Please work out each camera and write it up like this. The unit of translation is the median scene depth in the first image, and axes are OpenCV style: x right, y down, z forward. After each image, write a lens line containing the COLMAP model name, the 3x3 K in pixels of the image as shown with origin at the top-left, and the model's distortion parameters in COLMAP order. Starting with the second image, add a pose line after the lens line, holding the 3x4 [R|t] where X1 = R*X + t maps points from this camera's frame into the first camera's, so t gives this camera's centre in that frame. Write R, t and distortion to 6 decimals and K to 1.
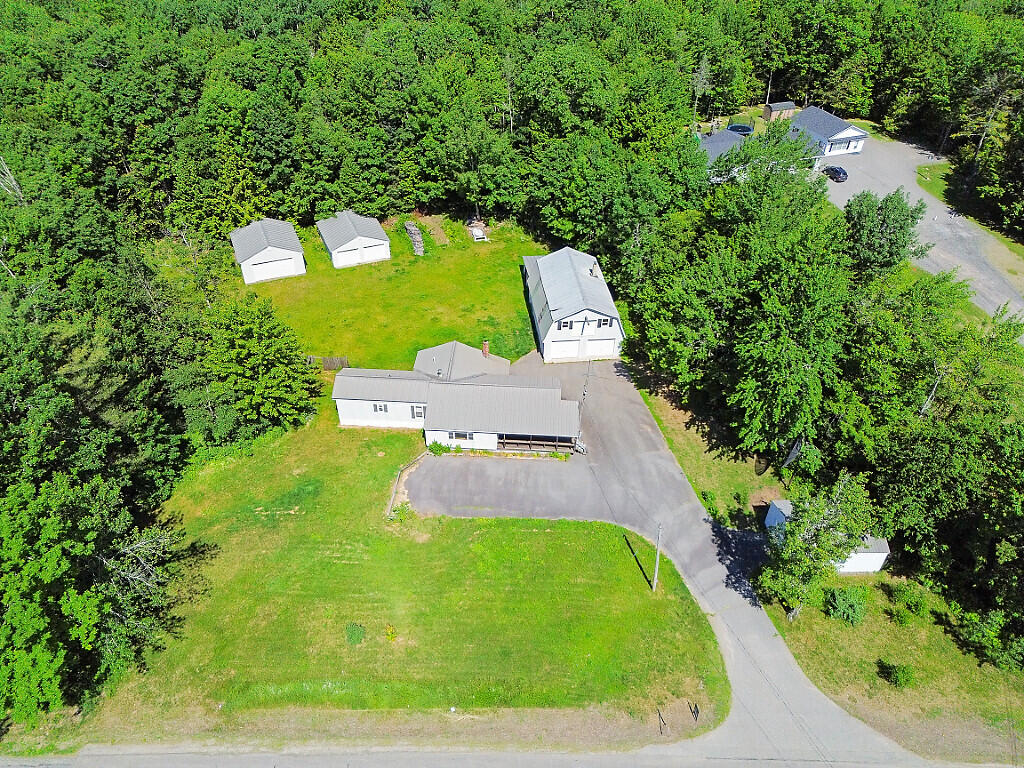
lens RADIAL K [[724.3, 0, 509.2], [0, 724.3, 381.4], [0, 0, 1]] dist [0.070440, -0.066540]
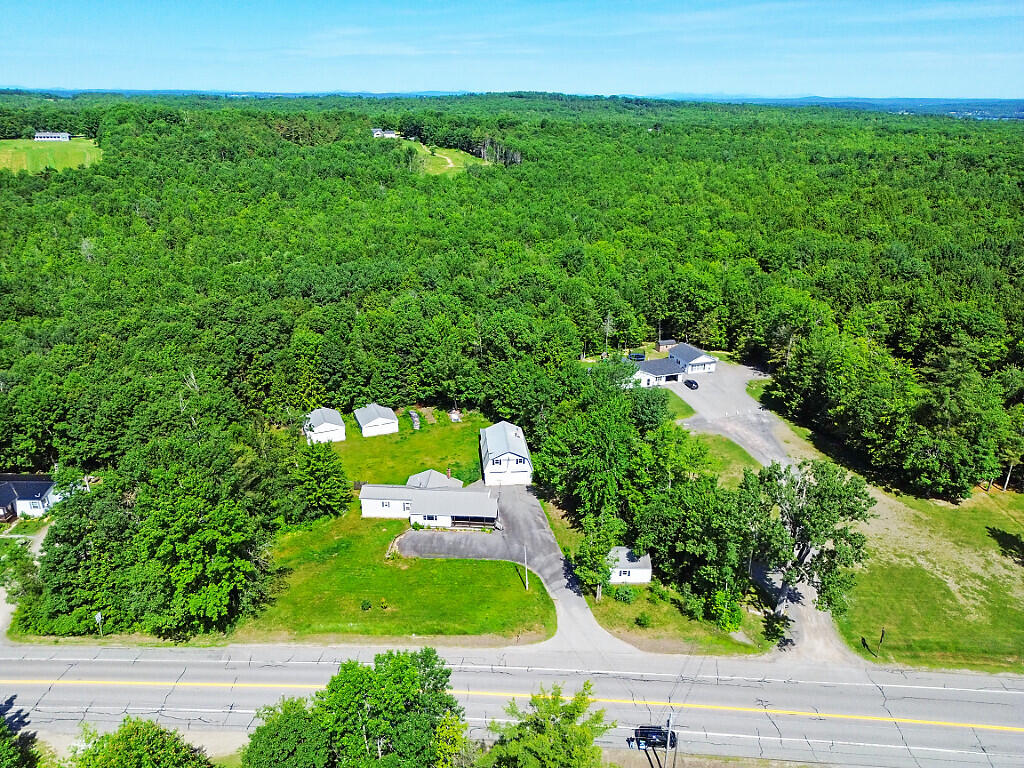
lens RADIAL K [[718.5, 0, 516.1], [0, 718.5, 383.0], [0, 0, 1]] dist [0.082859, -0.080327]
pose [[0.999950, 0.001576, -0.009888, 0.139138], [-0.004390, 0.956554, -0.291523, 0.237606], [0.008998, 0.291552, 0.956513, -0.680893]]
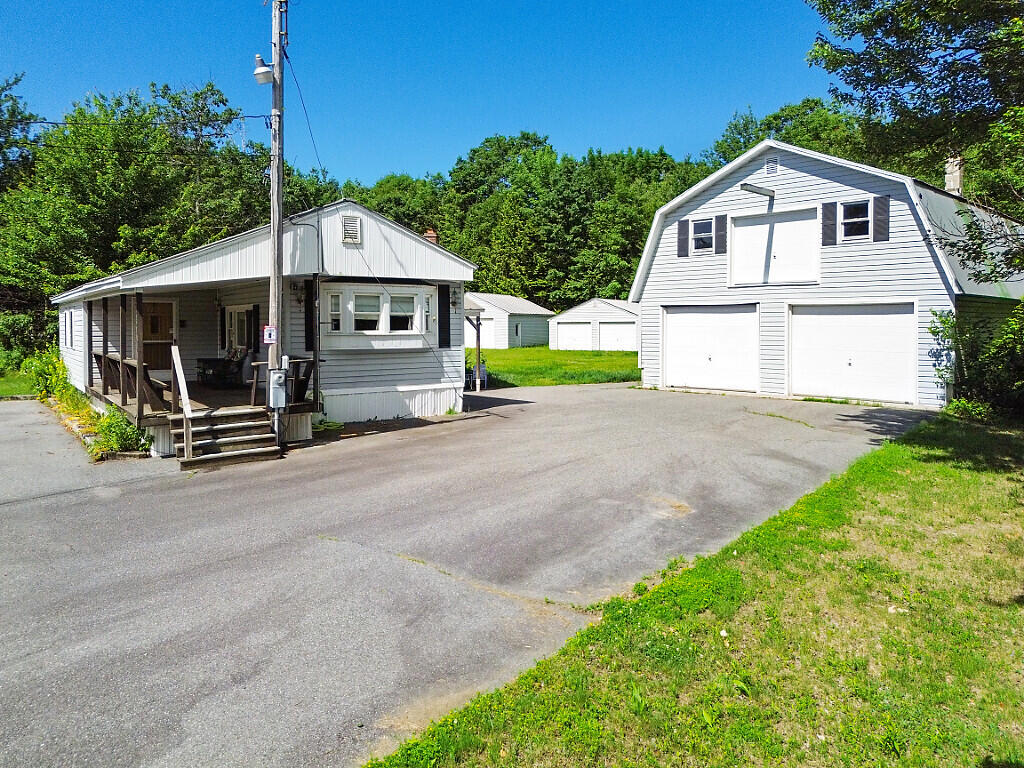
lens RADIAL K [[742.0, 0, 512.1], [0, 742.0, 335.4], [0, 0, 1]] dist [0.062811, -0.074770]
pose [[0.621105, -0.002990, -0.783722, 0.253136], [-0.481283, 0.787771, -0.384426, 0.094365], [0.618543, 0.615960, 0.487849, 0.837685]]
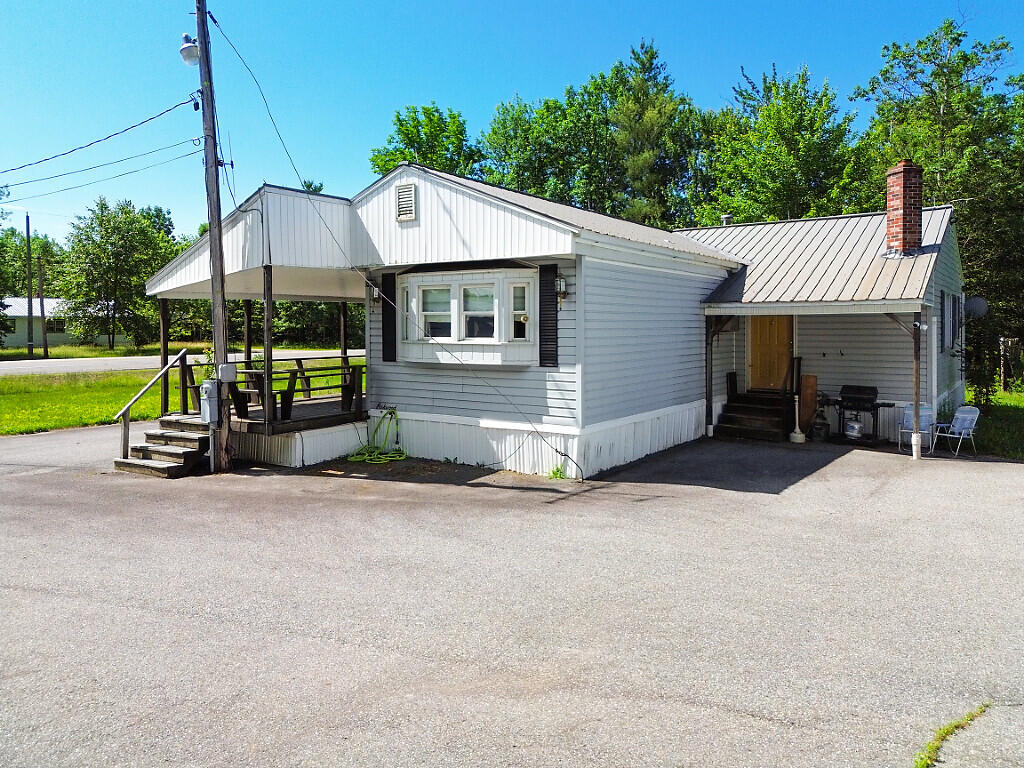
lens RADIAL K [[742.0, 0, 512.1], [0, 742.0, 335.4], [0, 0, 1]] dist [0.062811, -0.074770]
pose [[-0.525171, -0.001413, -0.850996, 0.183864], [-0.535558, 0.777686, 0.329215, -0.028523], [0.661342, 0.628652, -0.409175, 0.988869]]
